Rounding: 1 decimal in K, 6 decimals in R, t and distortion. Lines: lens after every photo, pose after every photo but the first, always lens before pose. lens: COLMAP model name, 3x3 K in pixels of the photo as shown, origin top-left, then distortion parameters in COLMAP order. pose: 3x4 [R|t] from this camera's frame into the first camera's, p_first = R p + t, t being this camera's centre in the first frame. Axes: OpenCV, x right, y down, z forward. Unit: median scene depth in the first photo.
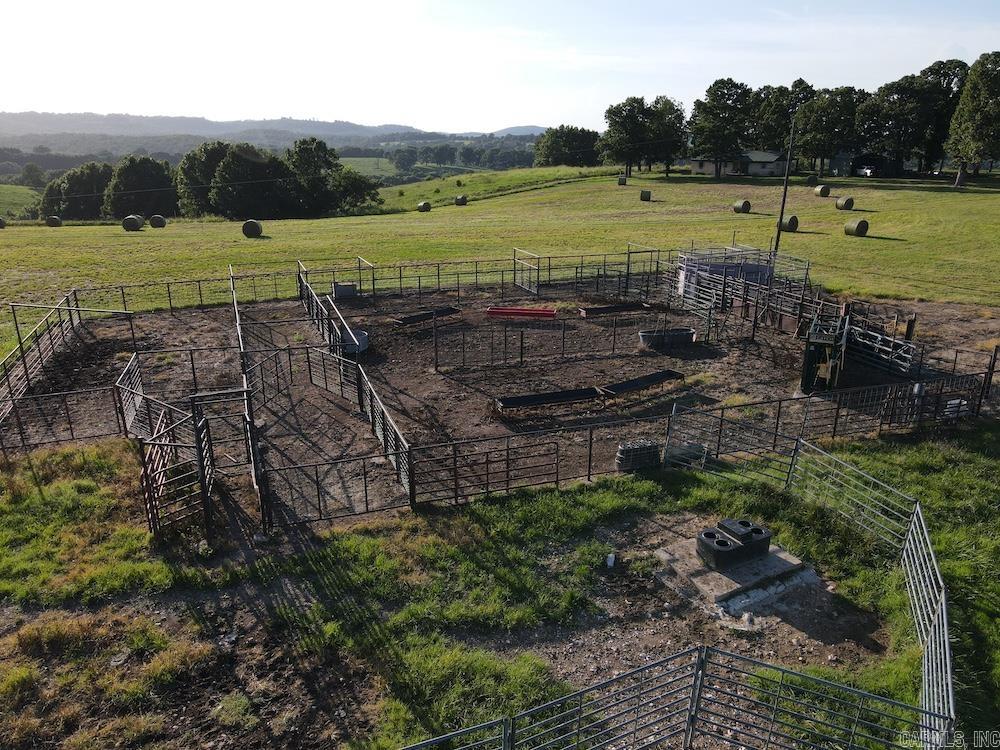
lens RADIAL K [[729.2, 0, 500.0], [0, 729.2, 375.0], [0, 0, 1]] dist [-0.005749, 0.024930]
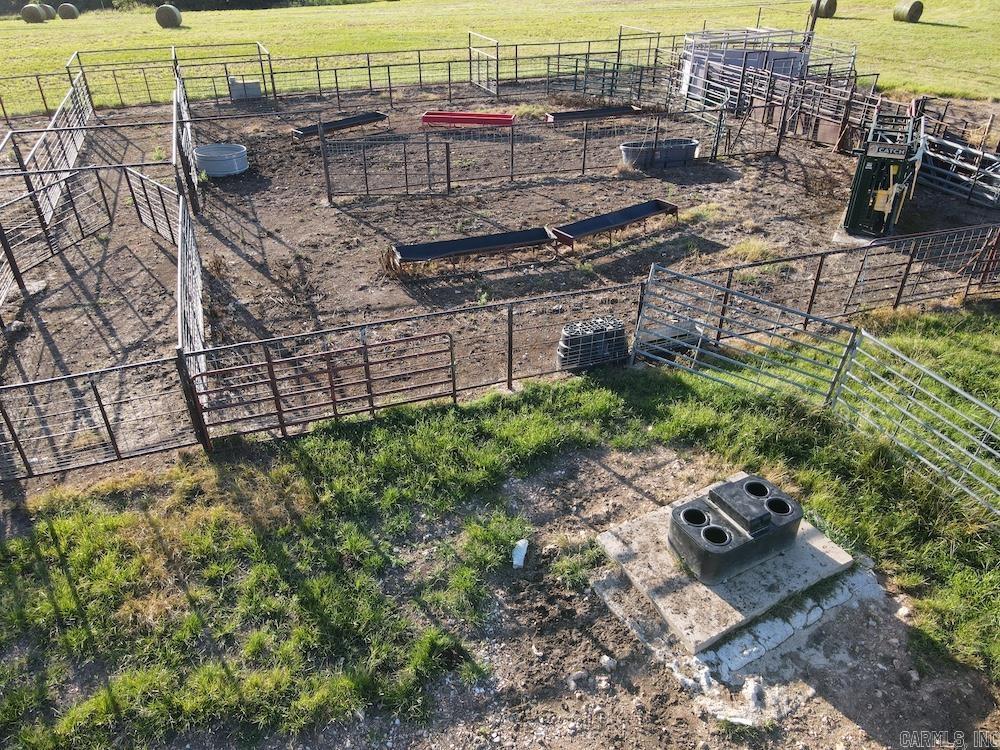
lens RADIAL K [[729.2, 0, 500.0], [0, 729.2, 375.0], [0, 0, 1]] dist [-0.005749, 0.024930]
pose [[0.999989, -0.004587, -0.000810, 0.088056], [0.004647, 0.971034, 0.238895, -0.012722], [-0.000309, -0.238896, 0.971045, 0.304240]]
